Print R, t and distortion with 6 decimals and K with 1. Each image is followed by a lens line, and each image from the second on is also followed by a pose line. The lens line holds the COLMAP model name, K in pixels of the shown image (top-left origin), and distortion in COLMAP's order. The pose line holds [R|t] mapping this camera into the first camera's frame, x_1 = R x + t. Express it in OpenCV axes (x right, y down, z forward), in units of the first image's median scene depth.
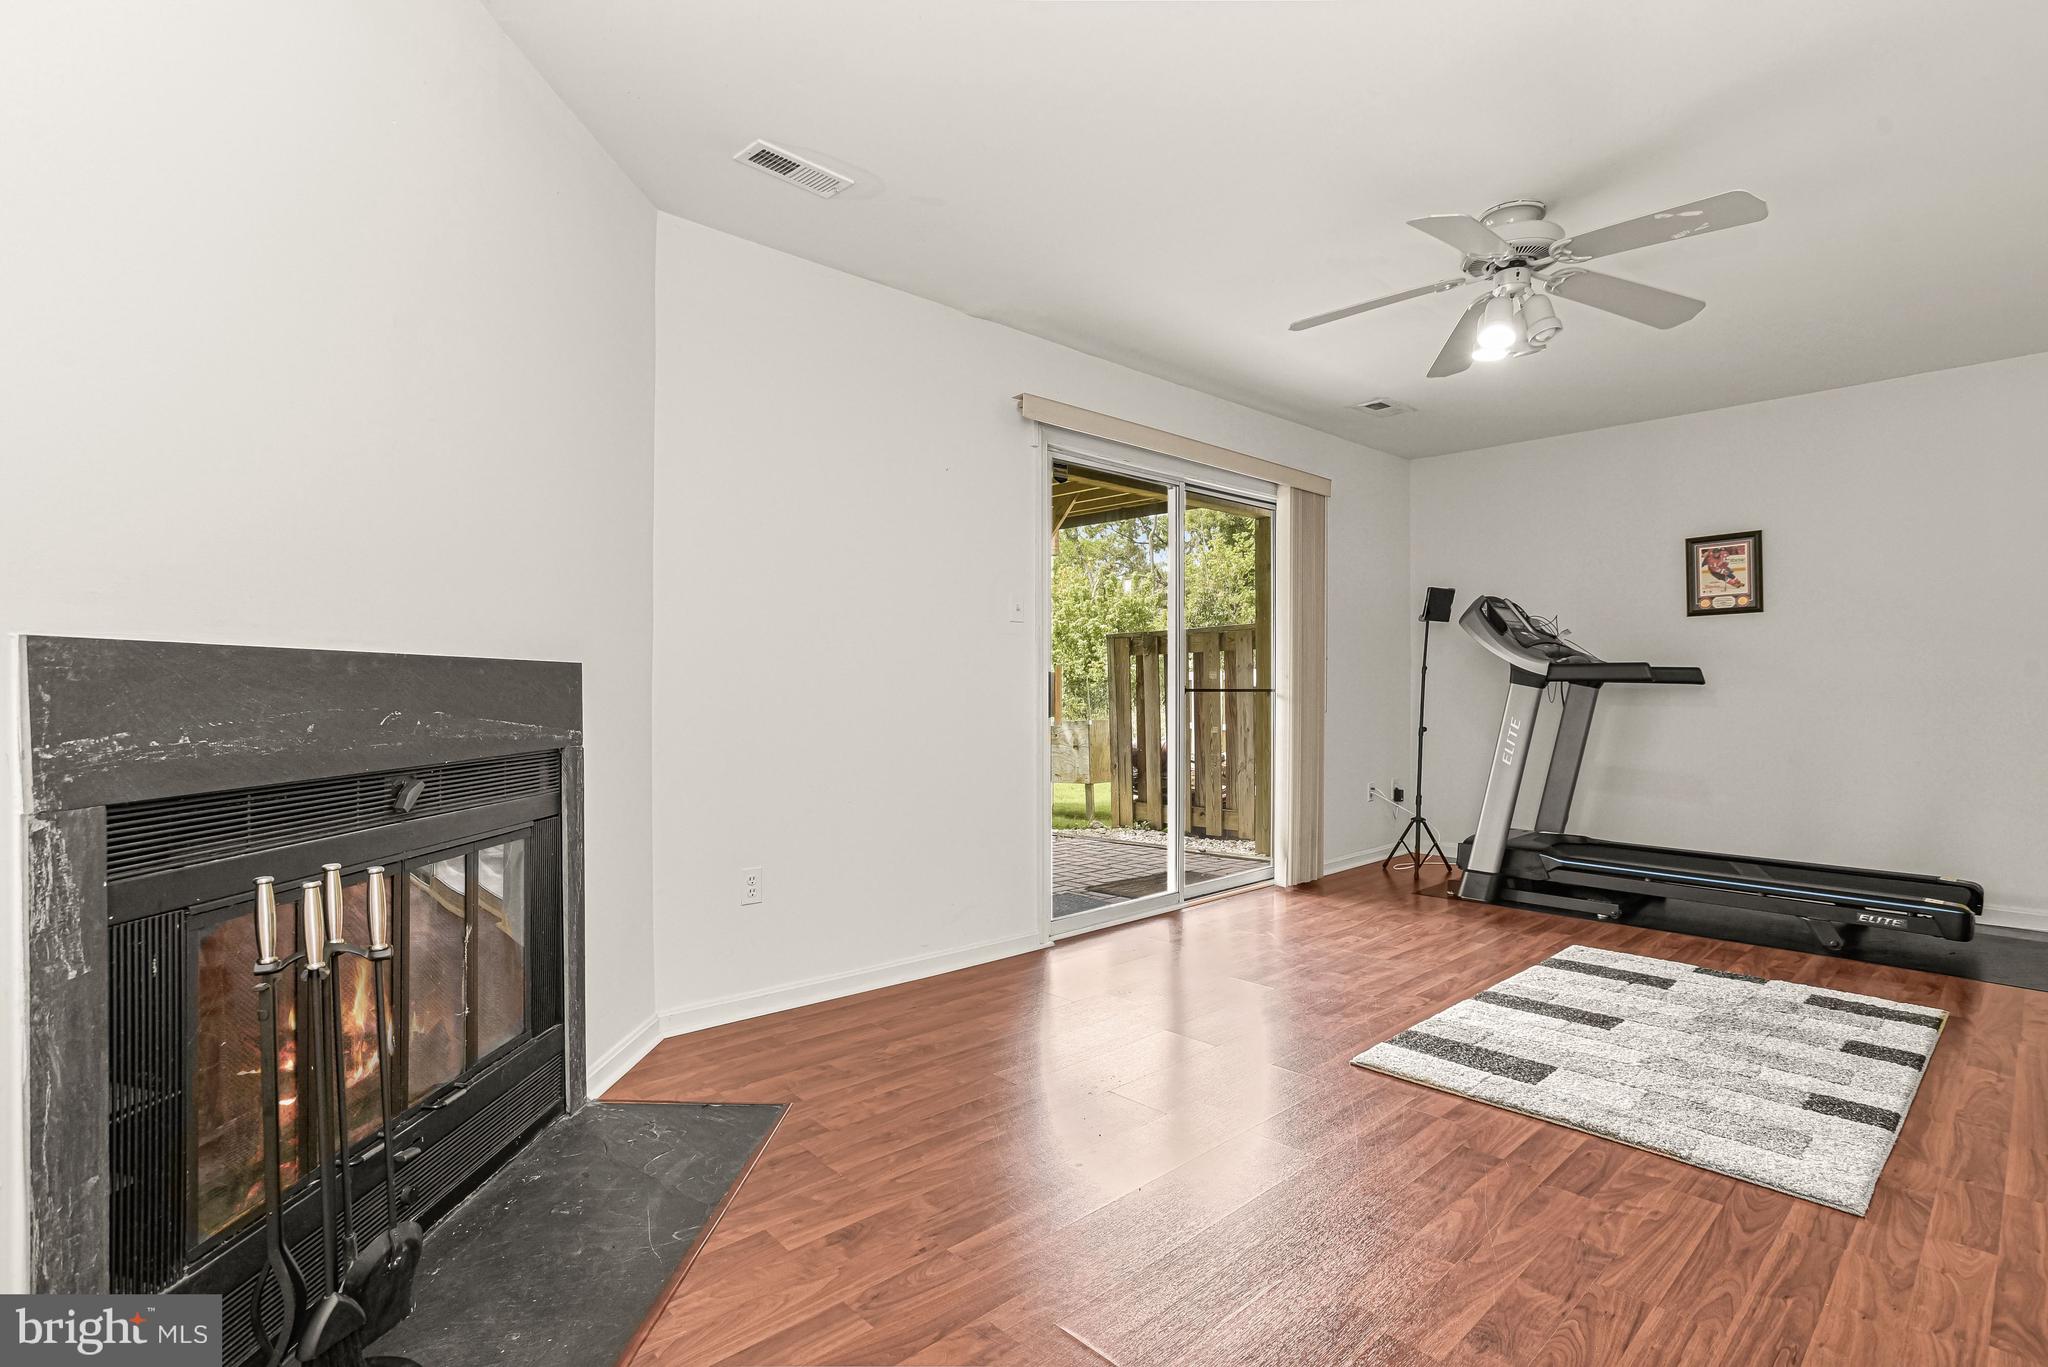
lens RADIAL K [[985.9, 0, 1024.8], [0, 985.9, 680.3], [0, 0, 1]] dist [-0.022516, 0.006641]
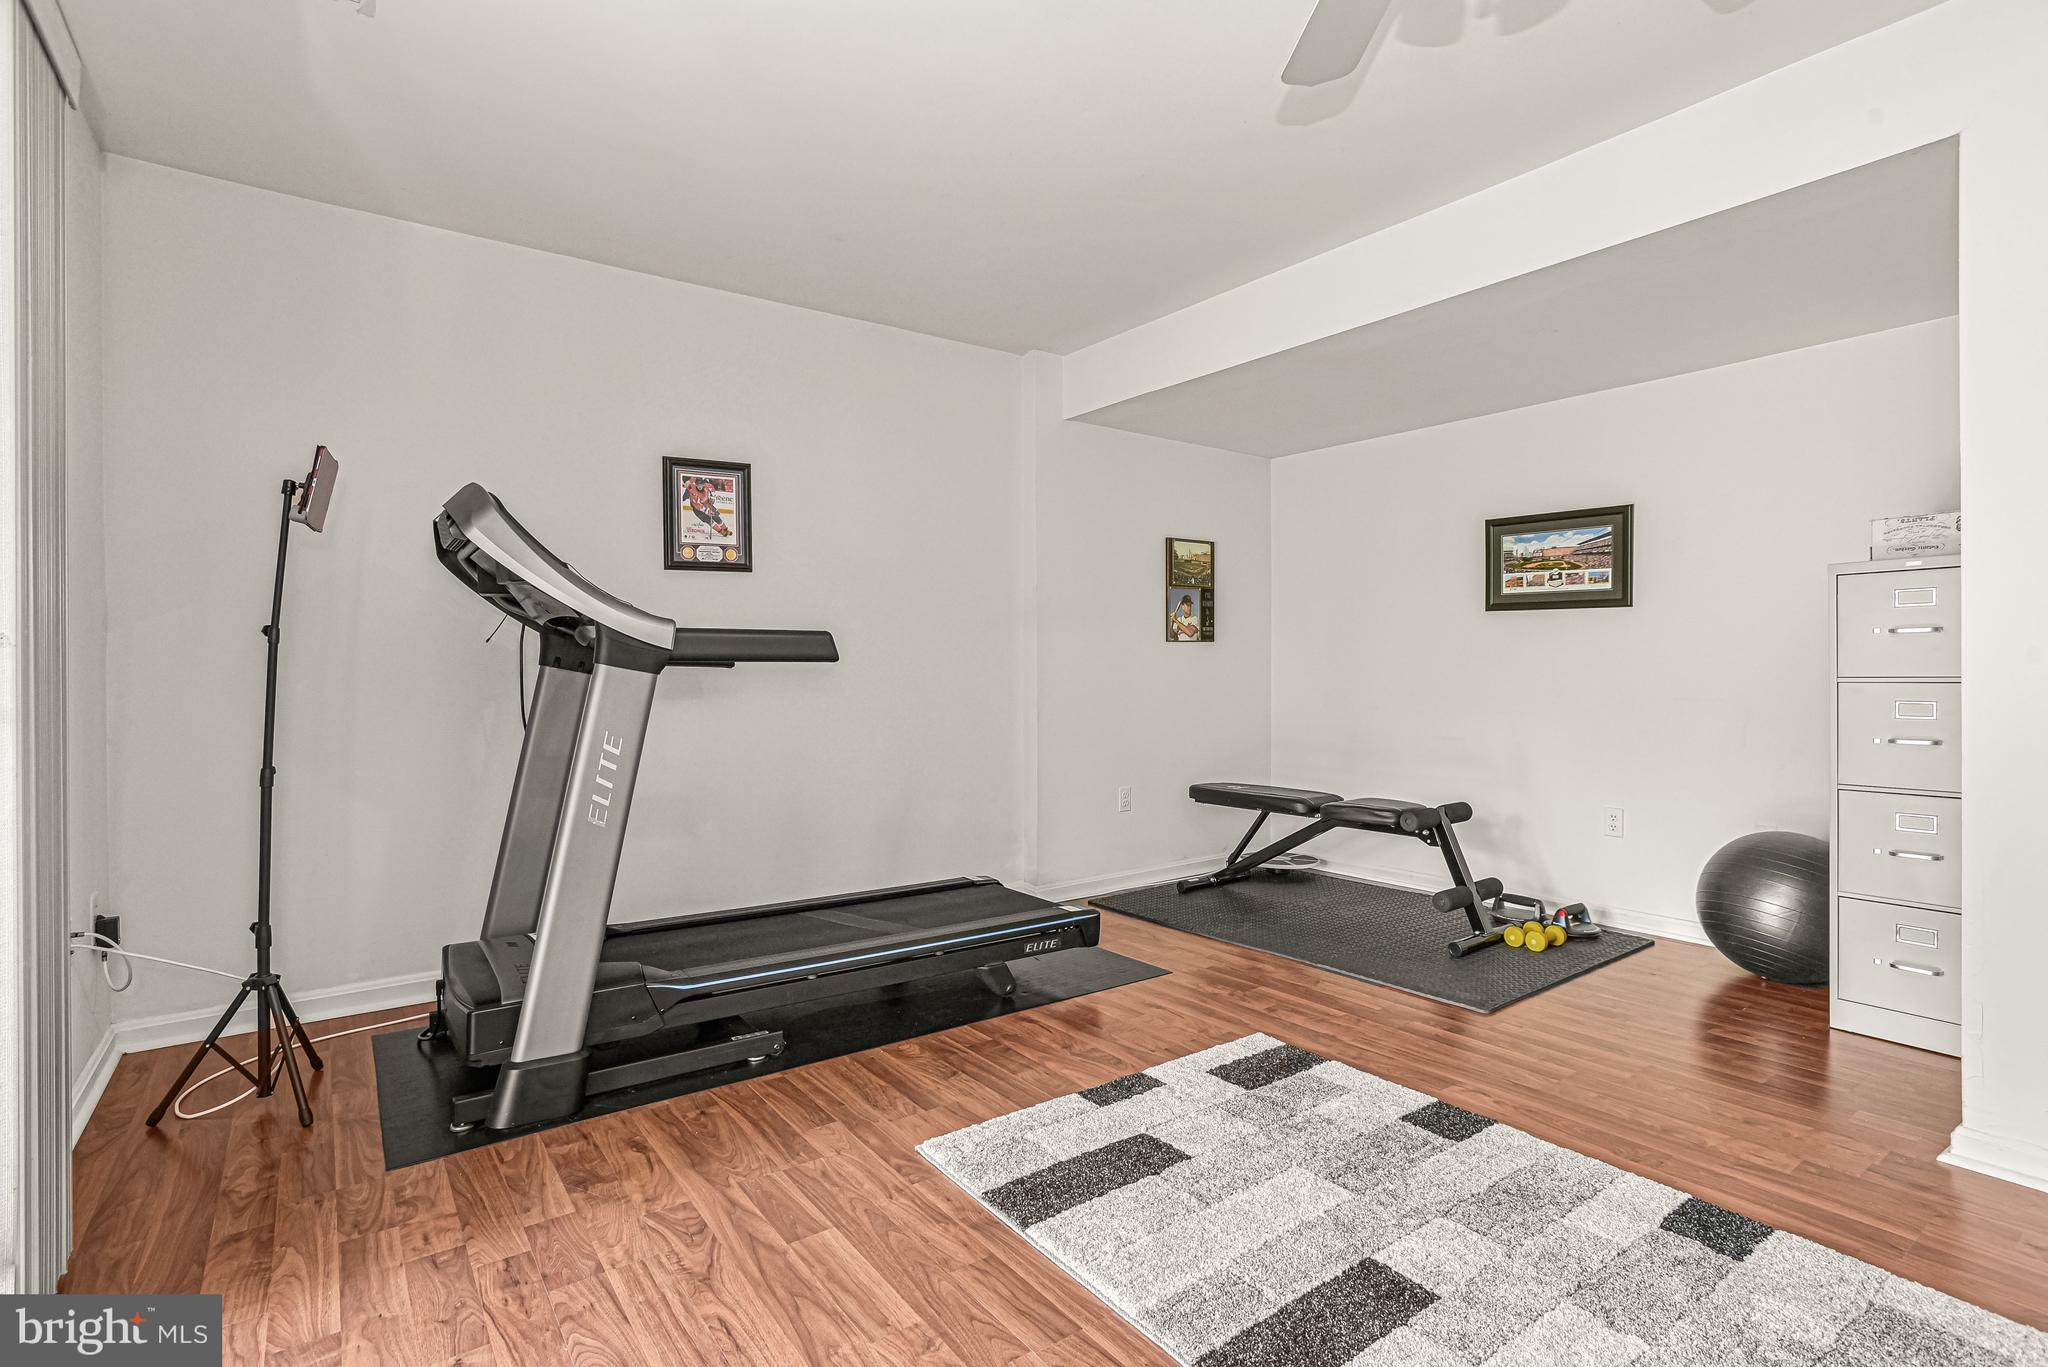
lens RADIAL K [[985.9, 0, 1024.3], [0, 985.9, 674.3], [0, 0, 1]] dist [-0.022516, 0.006641]
pose [[0.119757, -0.005874, 0.992786, 0.021244], [0.002049, 0.999982, 0.005670, 0.005397], [-0.992801, 0.001355, 0.119767, 0.687336]]
